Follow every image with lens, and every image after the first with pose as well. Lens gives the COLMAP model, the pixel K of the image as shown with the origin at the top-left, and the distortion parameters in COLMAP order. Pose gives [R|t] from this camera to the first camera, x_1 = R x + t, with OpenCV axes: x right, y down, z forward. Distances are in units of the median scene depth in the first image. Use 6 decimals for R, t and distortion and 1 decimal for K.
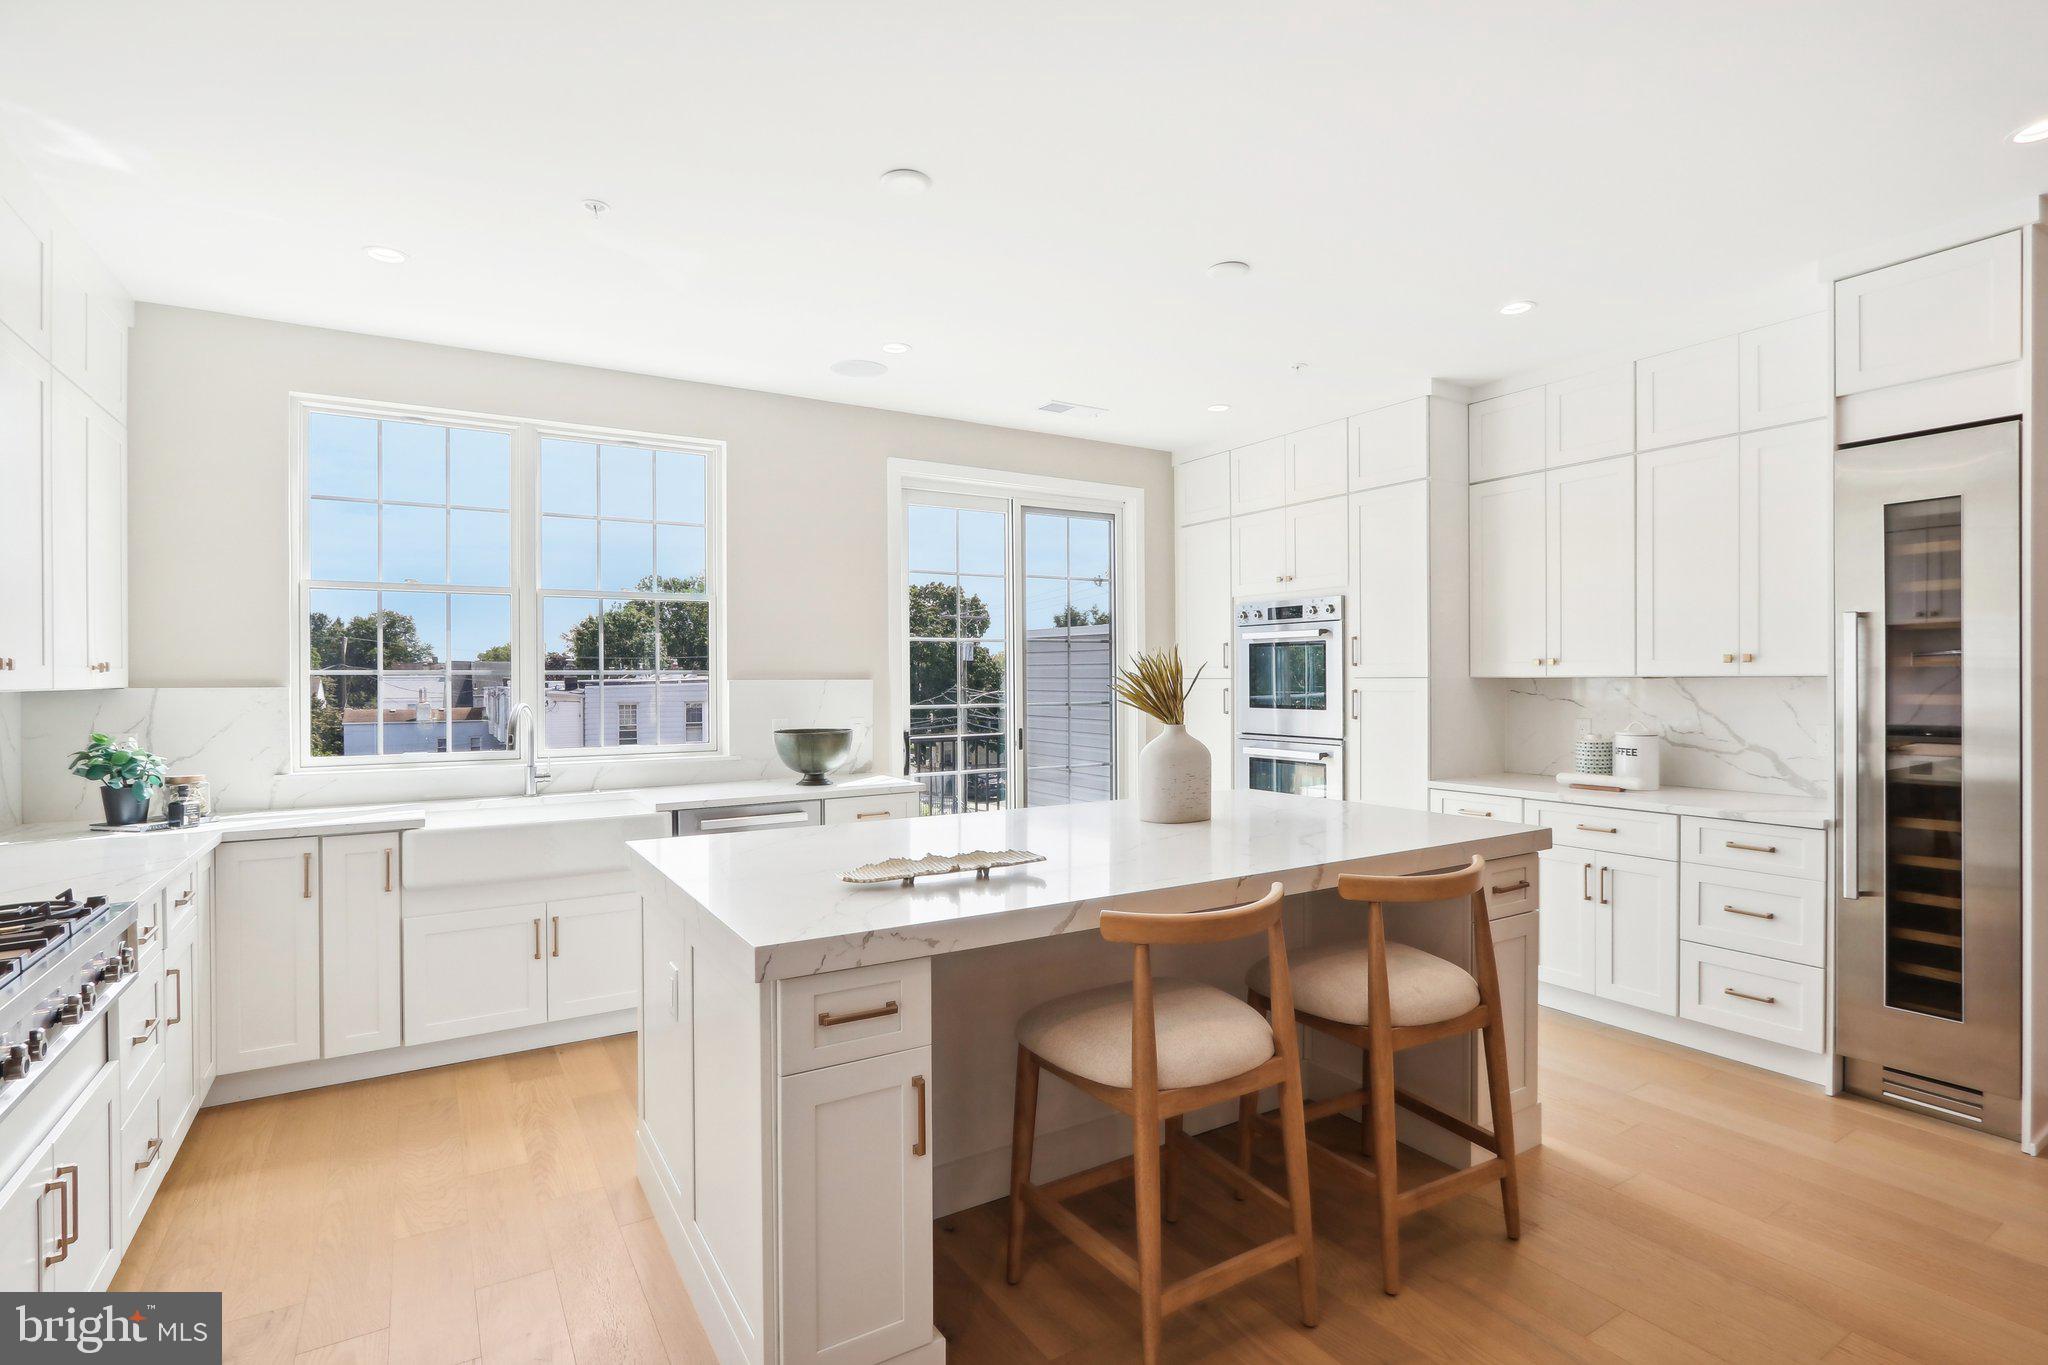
lens RADIAL K [[993.8, 0, 1016.9], [0, 993.8, 683.3], [0, 0, 1]] dist [0.005205, 0.000858]
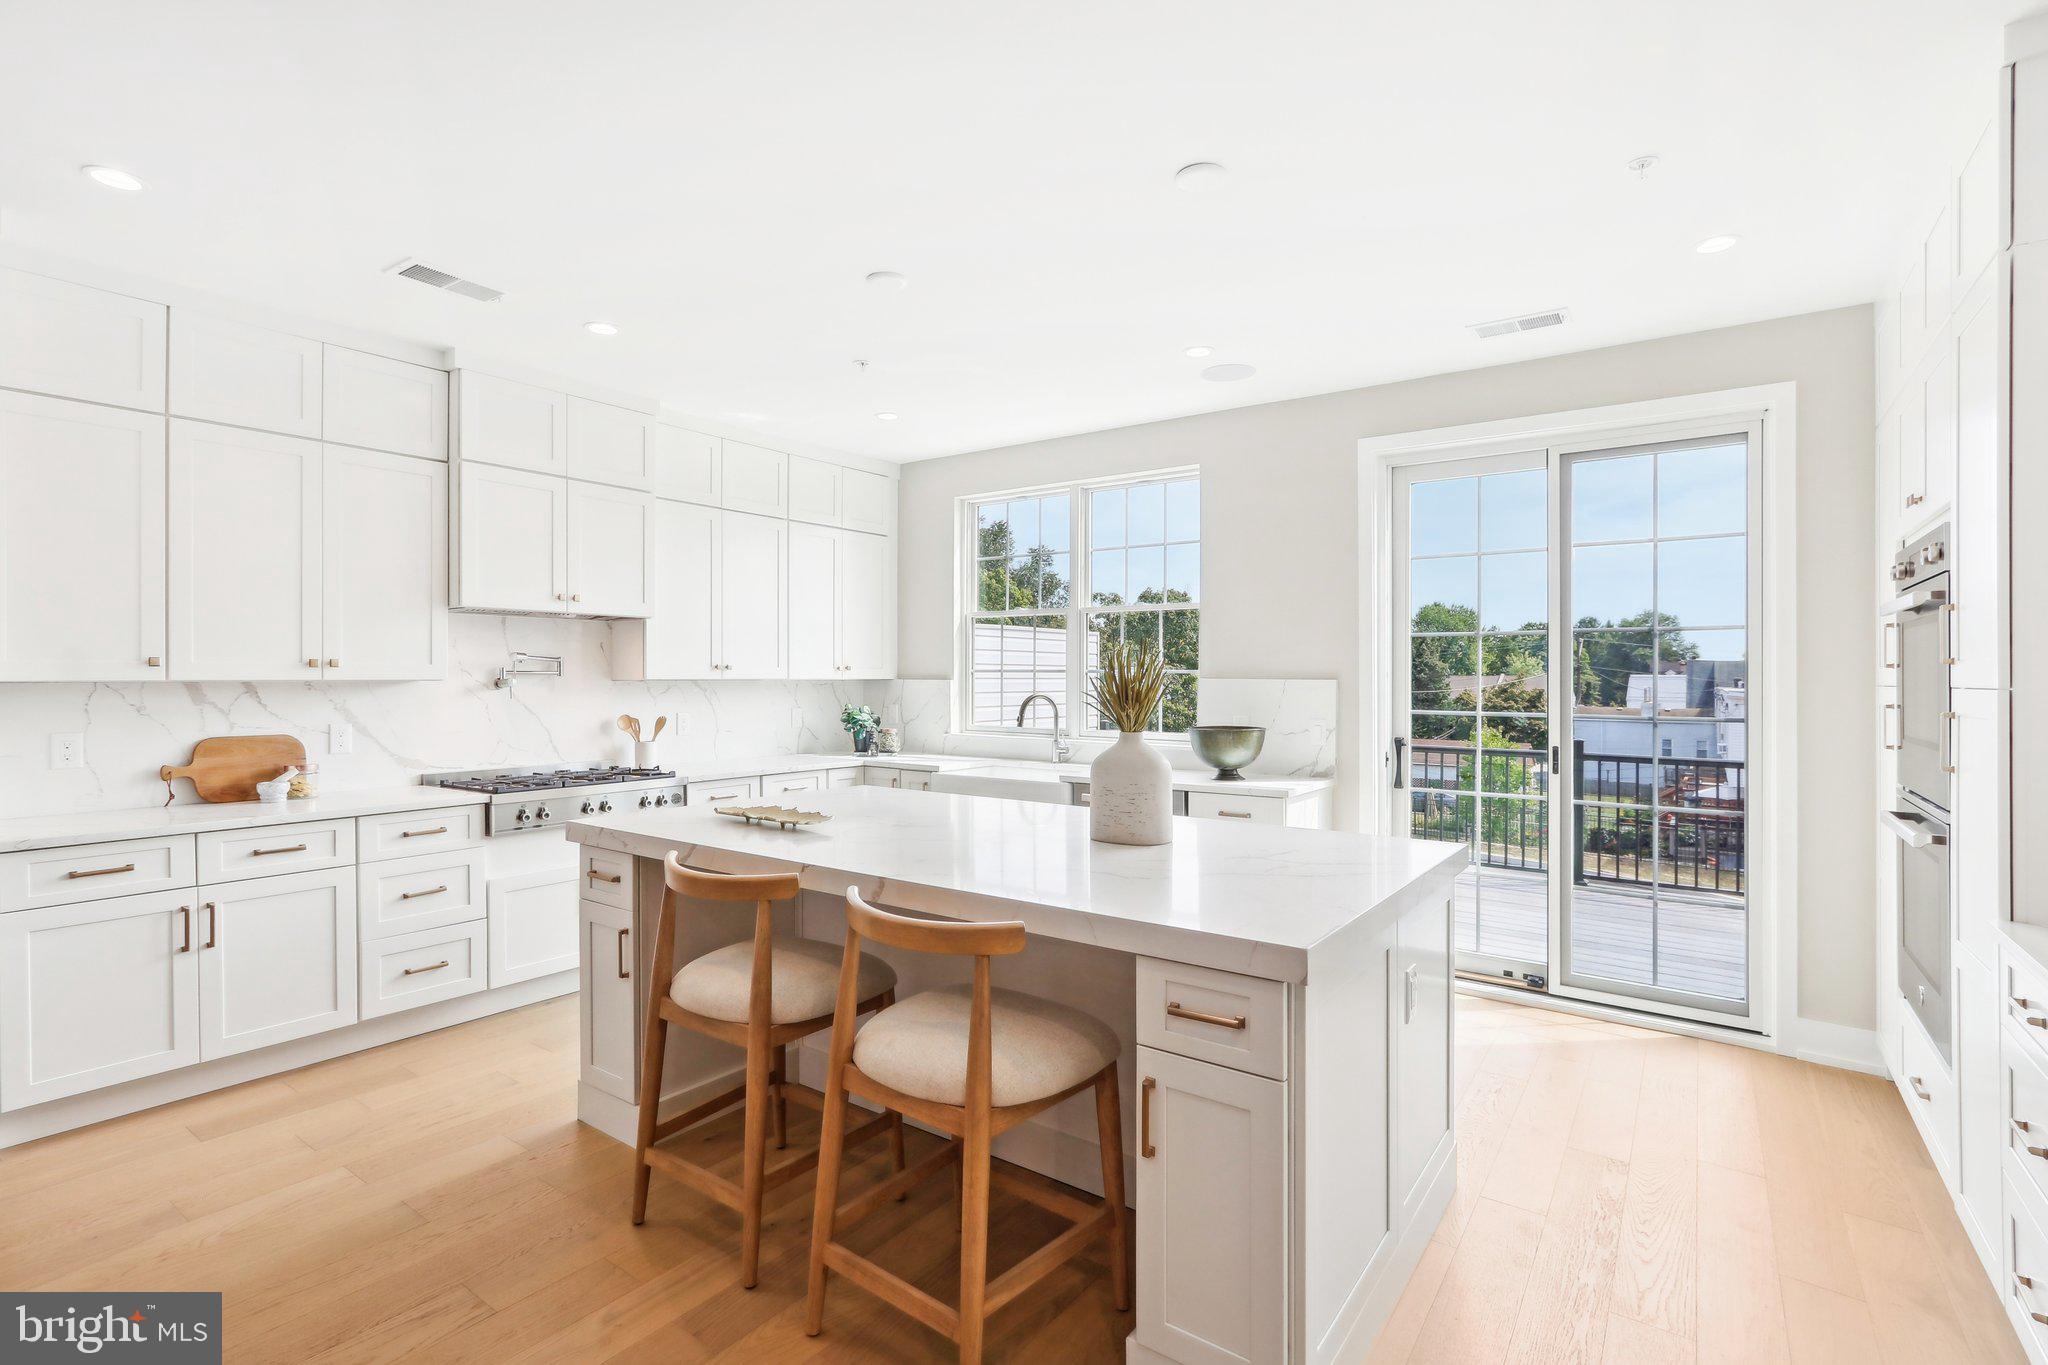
lens RADIAL K [[964.9, 0, 1021.0], [0, 964.9, 677.3], [0, 0, 1]] dist [-0.013072, 0.000754]
pose [[0.389698, 0.007896, -0.920909, 0.831253], [-0.012497, 0.999917, 0.003285, -0.007652], [0.920858, 0.010228, 0.389764, 0.528806]]
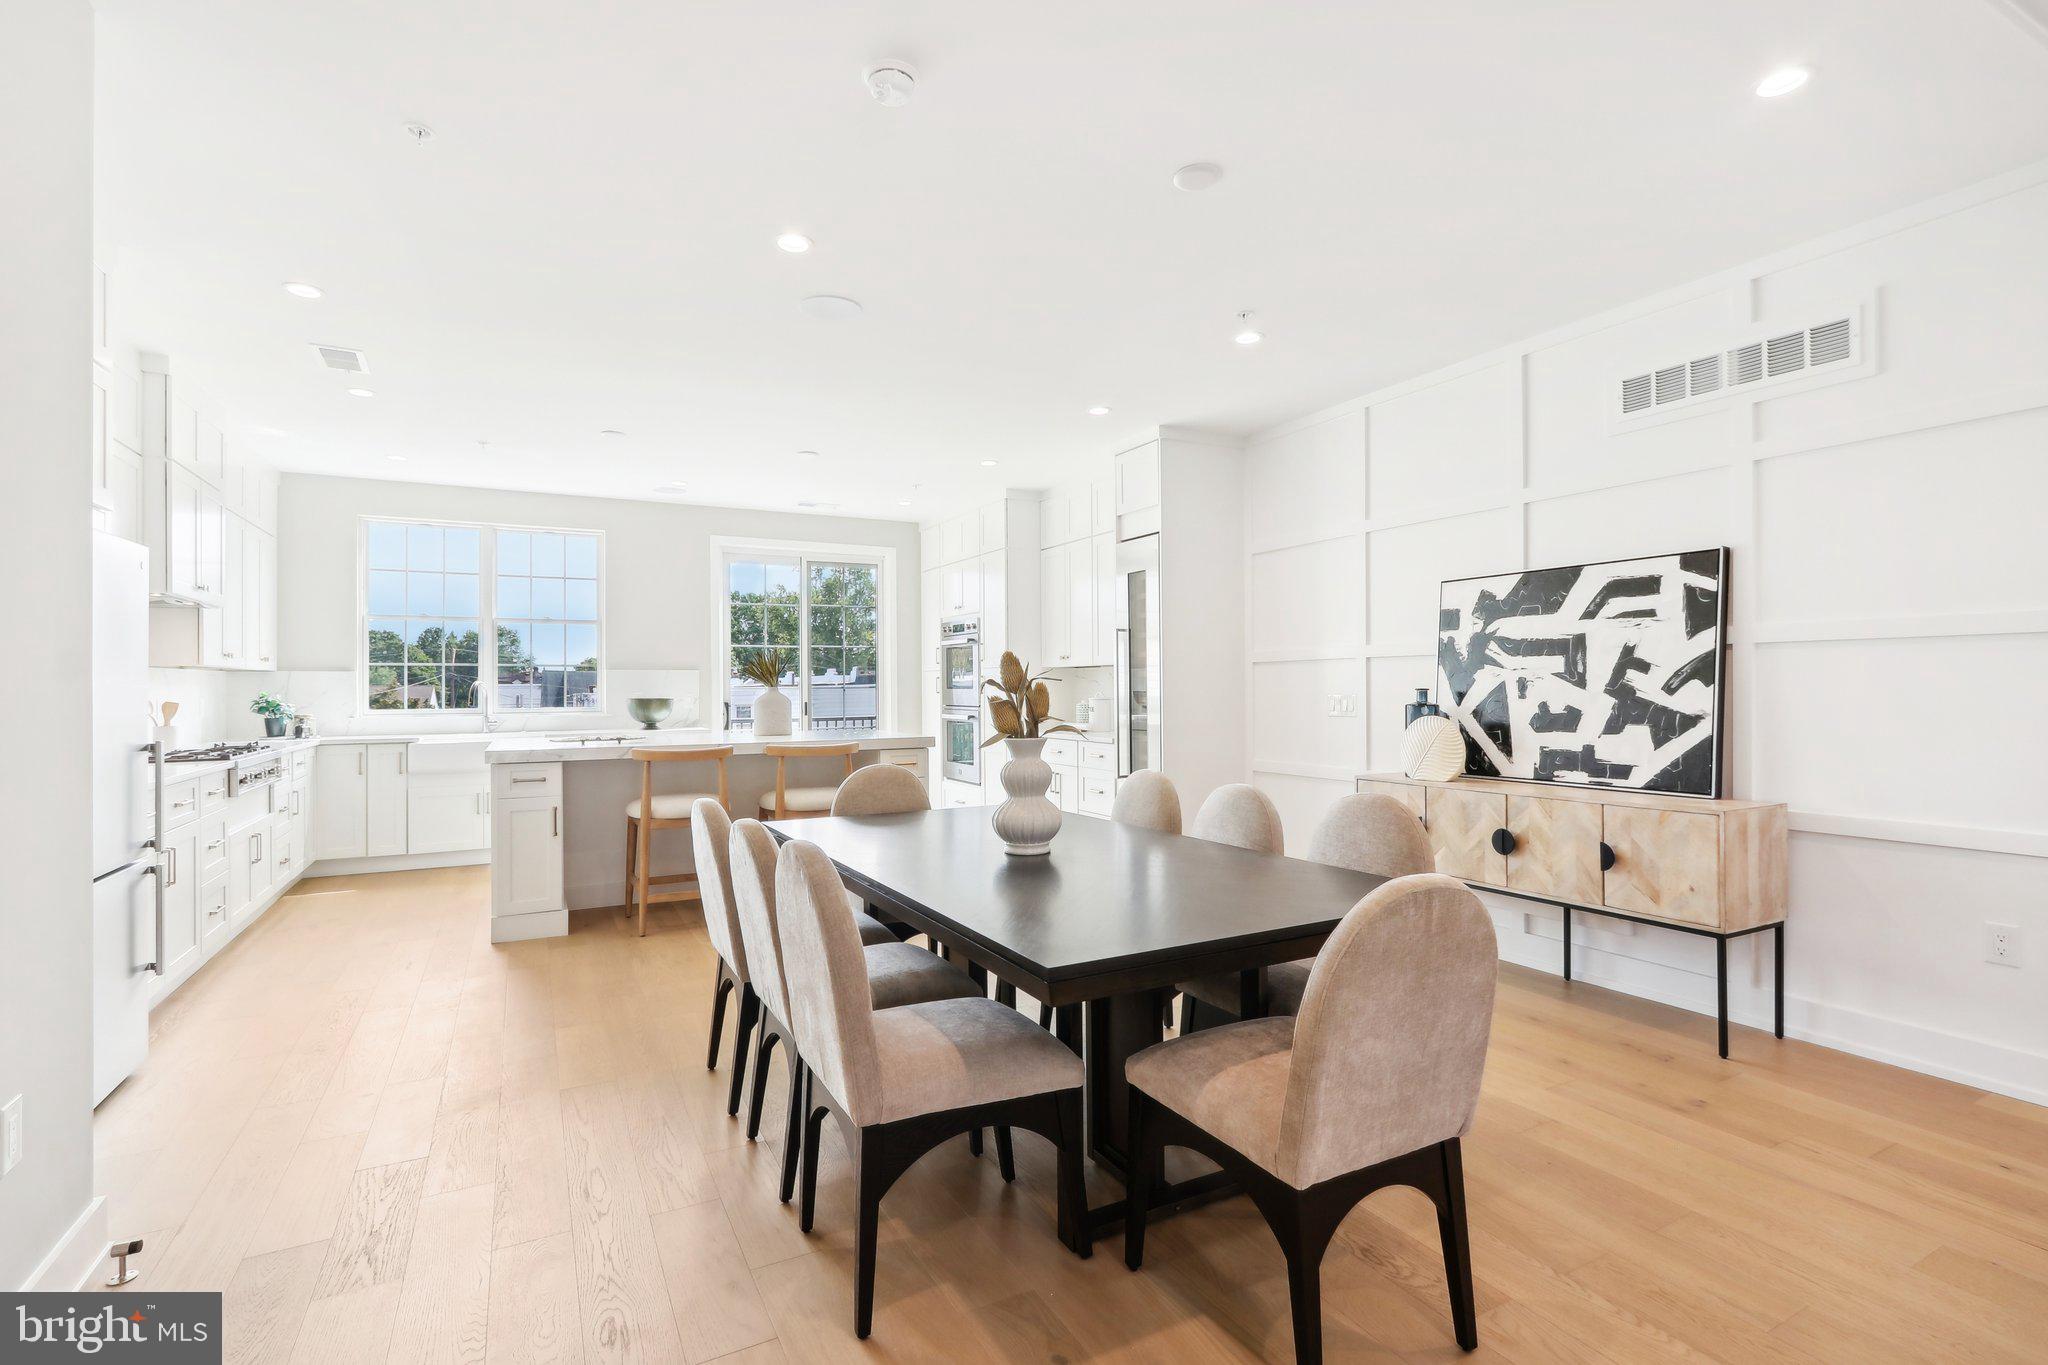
lens RADIAL K [[974.9, 0, 1024.0], [0, 974.9, 682.5], [0, 0, 1]] dist [0.000842, 0.000325]
pose [[0.997601, -0.000126, -0.069223, 0.722804], [-0.000616, 0.999943, -0.010691, 0.048206], [0.069220, 0.010708, 0.997544, -0.827924]]
